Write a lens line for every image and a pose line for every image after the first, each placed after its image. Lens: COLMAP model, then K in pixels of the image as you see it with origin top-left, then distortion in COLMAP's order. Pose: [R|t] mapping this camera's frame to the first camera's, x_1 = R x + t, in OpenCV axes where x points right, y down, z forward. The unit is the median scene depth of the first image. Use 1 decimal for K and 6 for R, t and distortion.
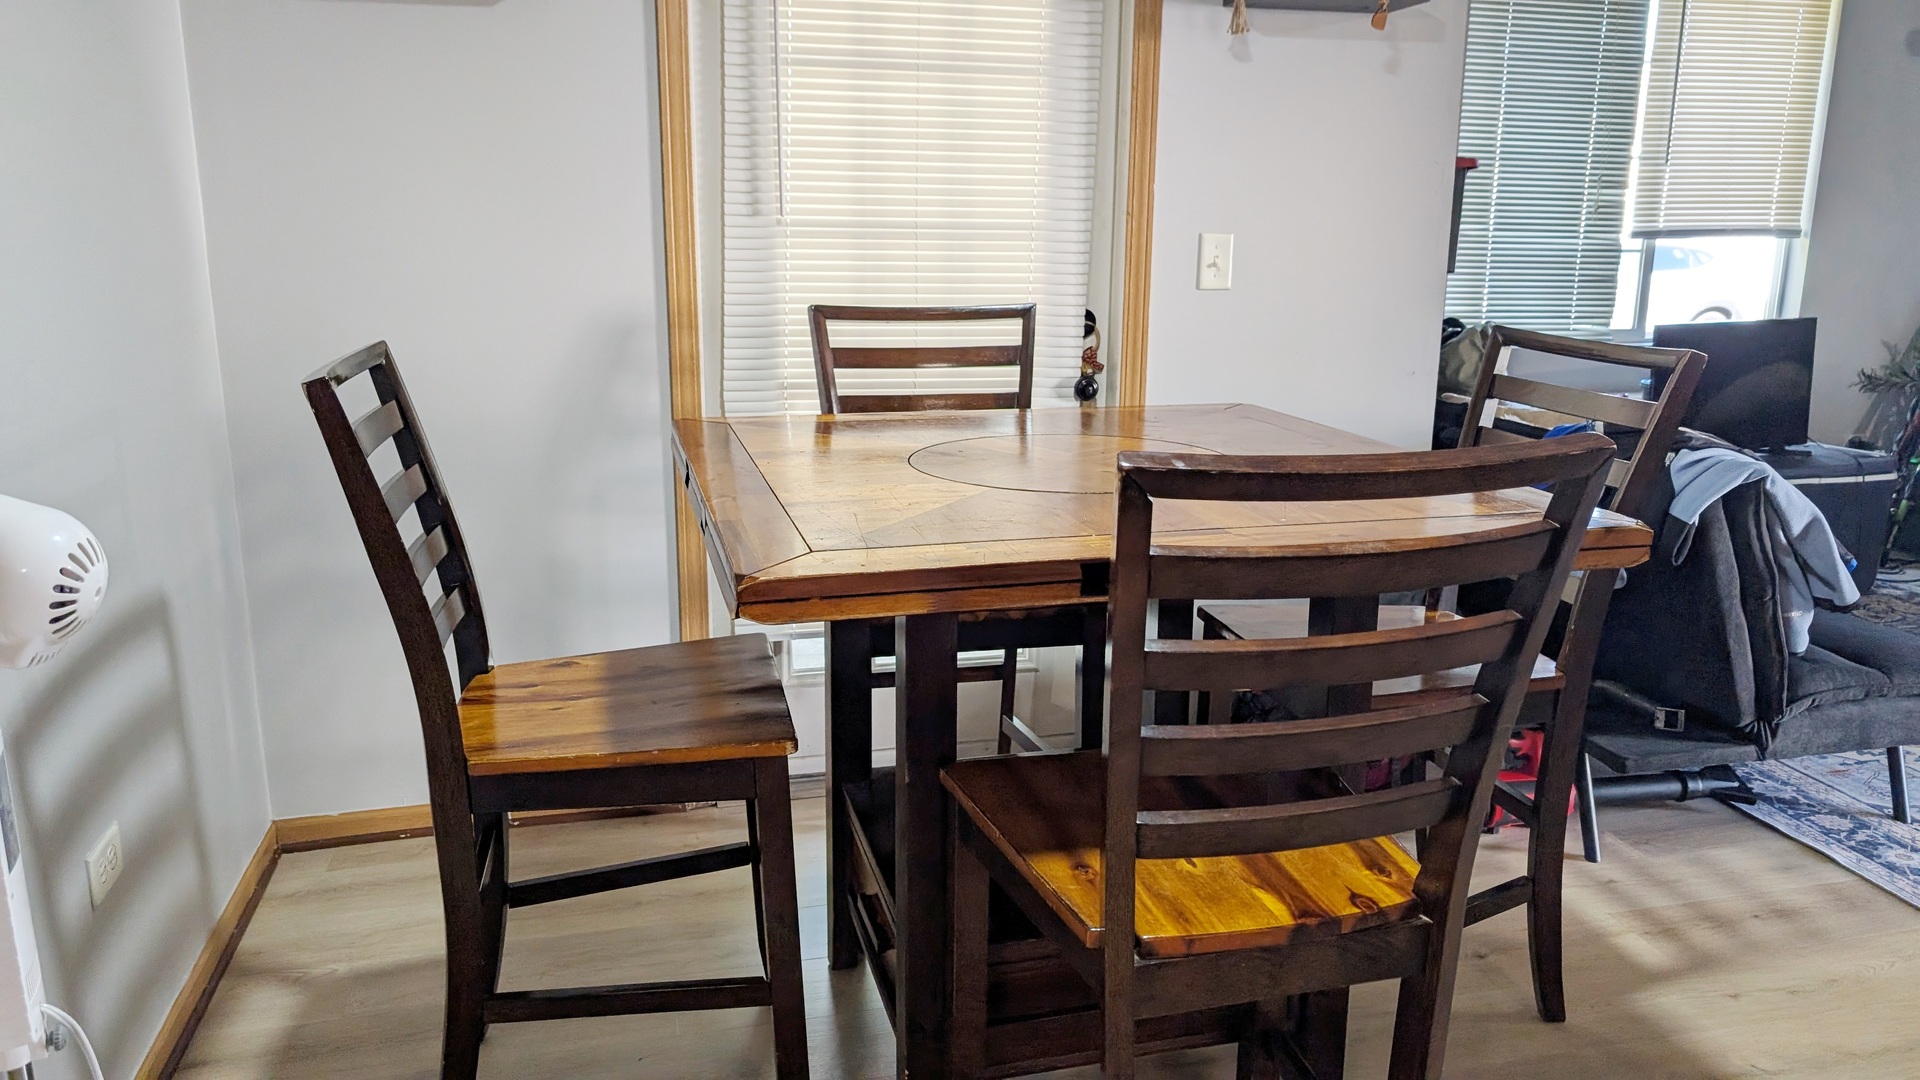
lens RADIAL K [[1381.6, 0, 954.3], [0, 1381.6, 529.1], [0, 0, 1]] dist [0.003764, 0.000829]
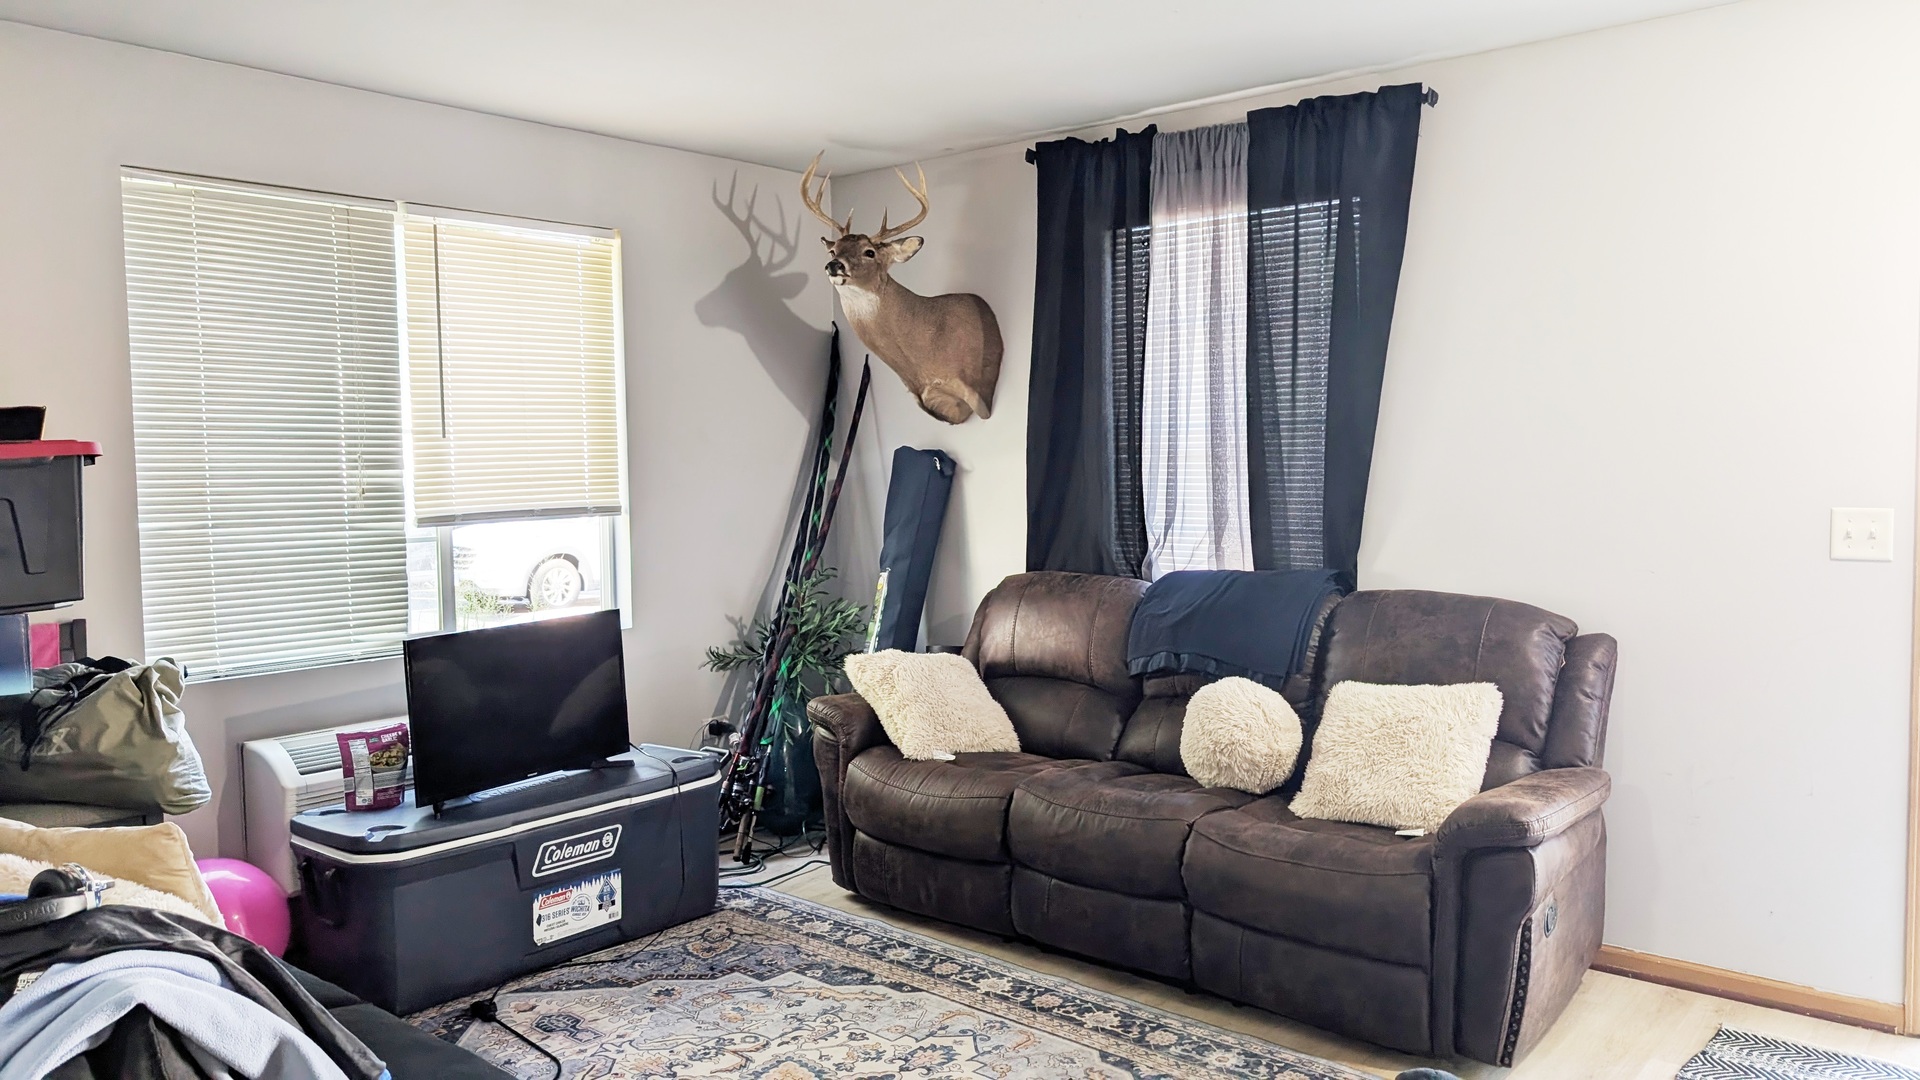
lens RADIAL K [[1381.6, 0, 962.3], [0, 1381.6, 547.8], [0, 0, 1]] dist [0.003764, 0.000829]
pose [[0.803985, -0.058886, 0.591727, 0.260959], [0.154490, 0.981600, -0.112223, -0.054277], [-0.574231, 0.181641, 0.798289, 0.154047]]
